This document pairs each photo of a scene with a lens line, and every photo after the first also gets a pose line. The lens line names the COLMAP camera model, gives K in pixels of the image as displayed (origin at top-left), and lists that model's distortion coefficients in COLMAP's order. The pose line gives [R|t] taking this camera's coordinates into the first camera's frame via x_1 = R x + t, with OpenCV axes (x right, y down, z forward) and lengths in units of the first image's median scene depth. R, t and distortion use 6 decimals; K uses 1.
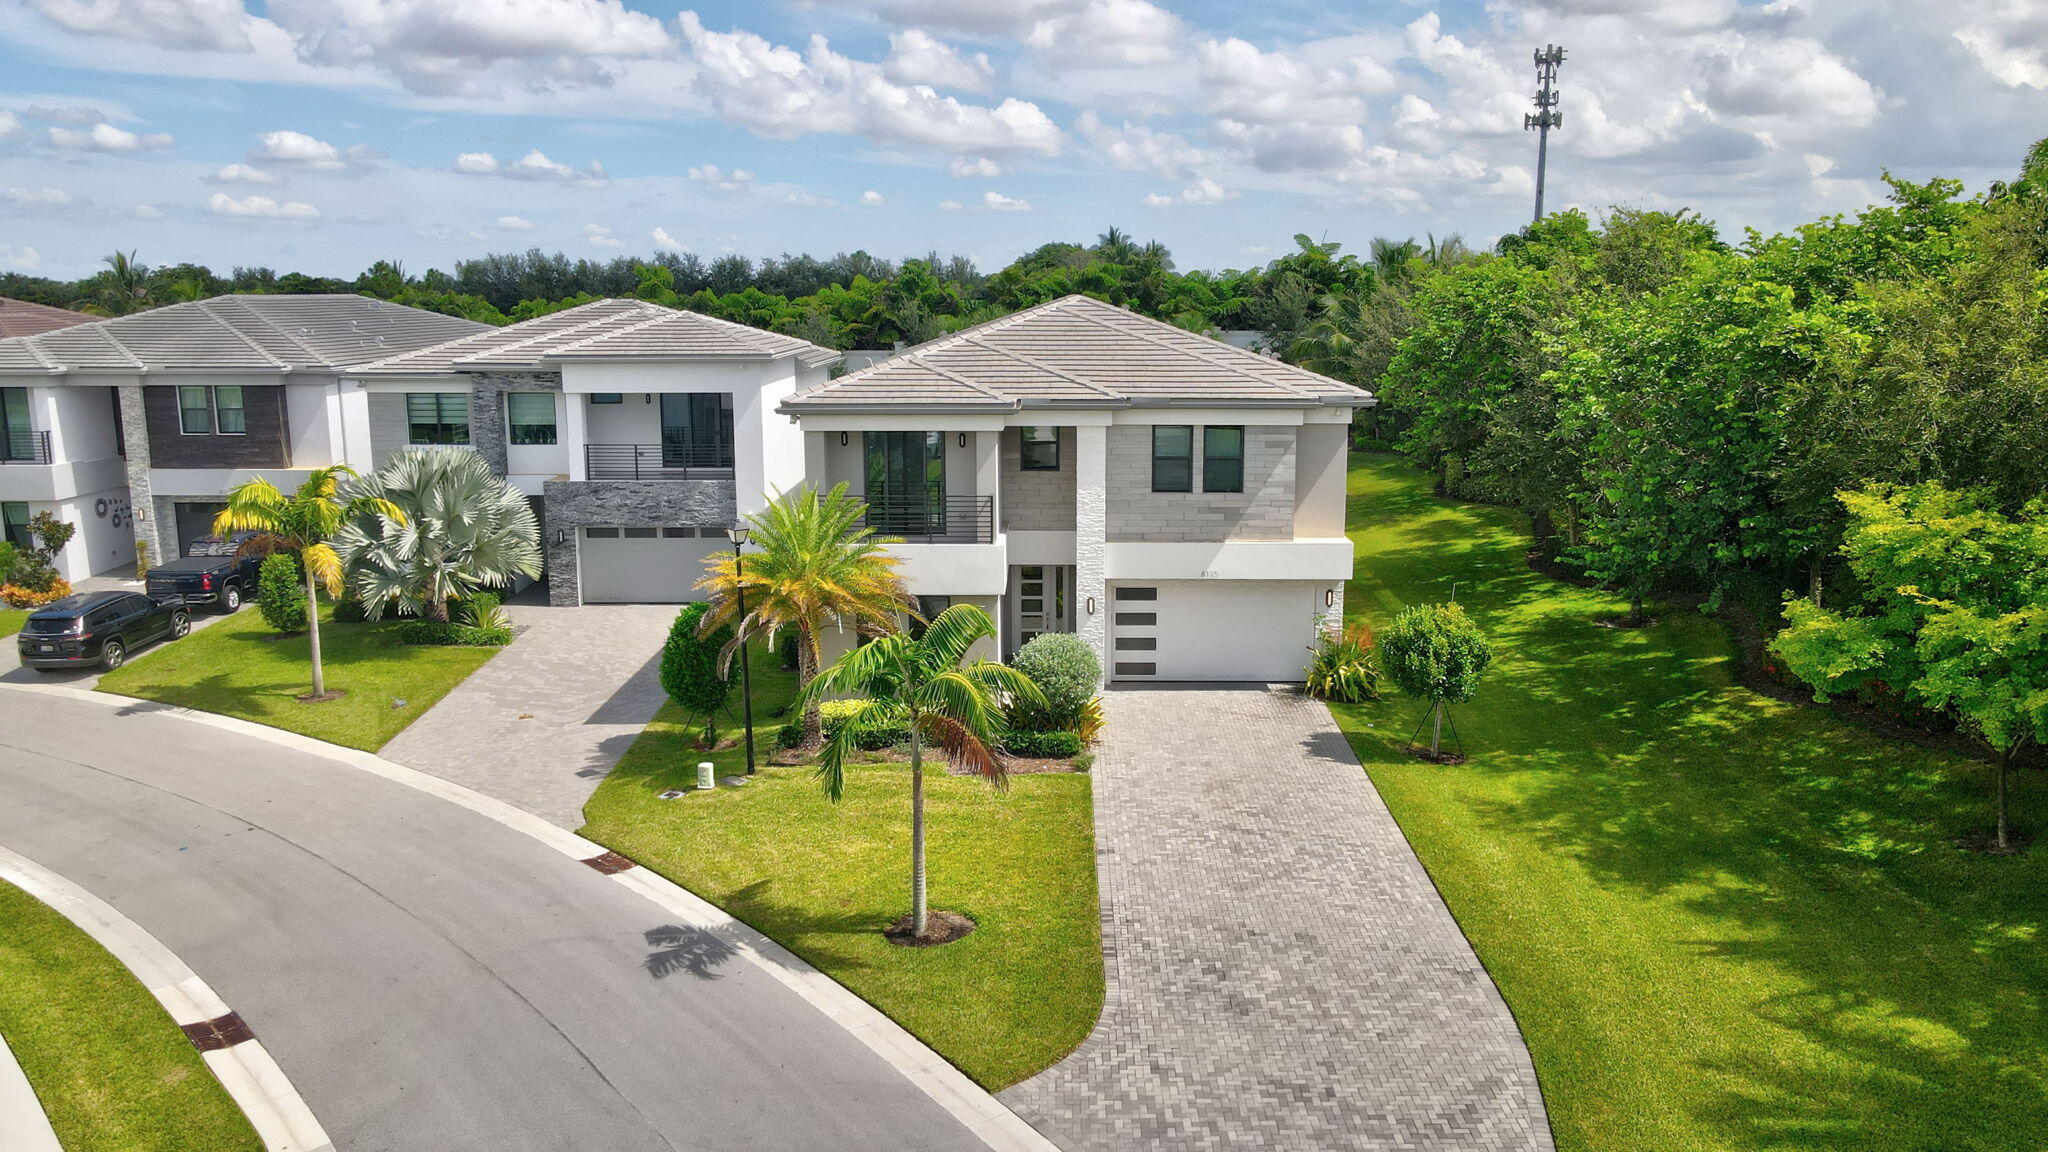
lens RADIAL K [[1487.7, 0, 1024.0], [0, 1487.7, 576.0], [0, 0, 1]] dist [0.020759, 0.001625]
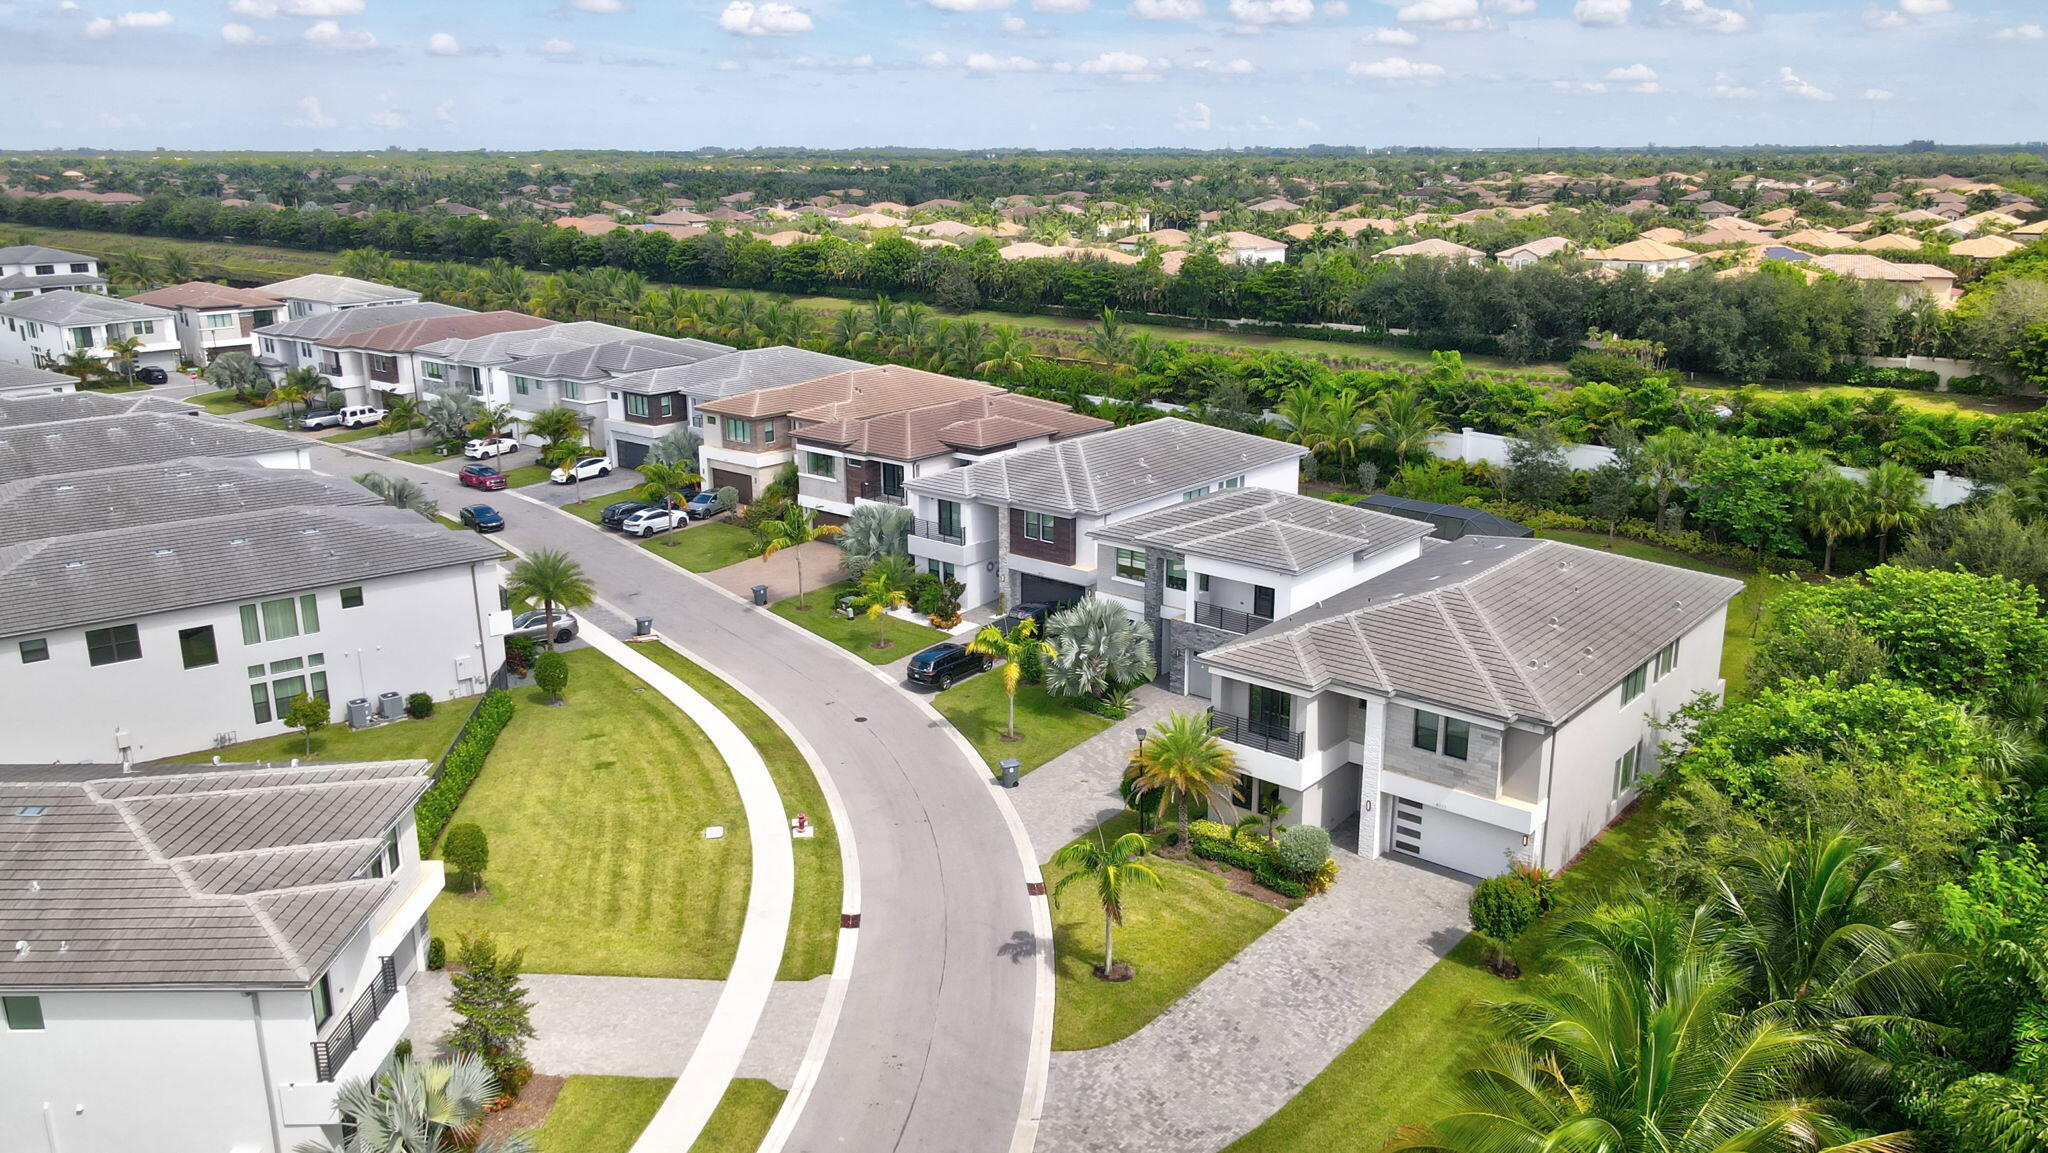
lens RADIAL K [[1487.7, 0, 1024.0], [0, 1487.7, 576.5], [0, 0, 1]] dist [0.020759, 0.001625]
pose [[0.775800, 0.169008, -0.607924, 0.697124], [-0.114622, 0.985178, 0.127614, -0.388458], [0.620481, -0.029321, 0.783673, -0.489159]]
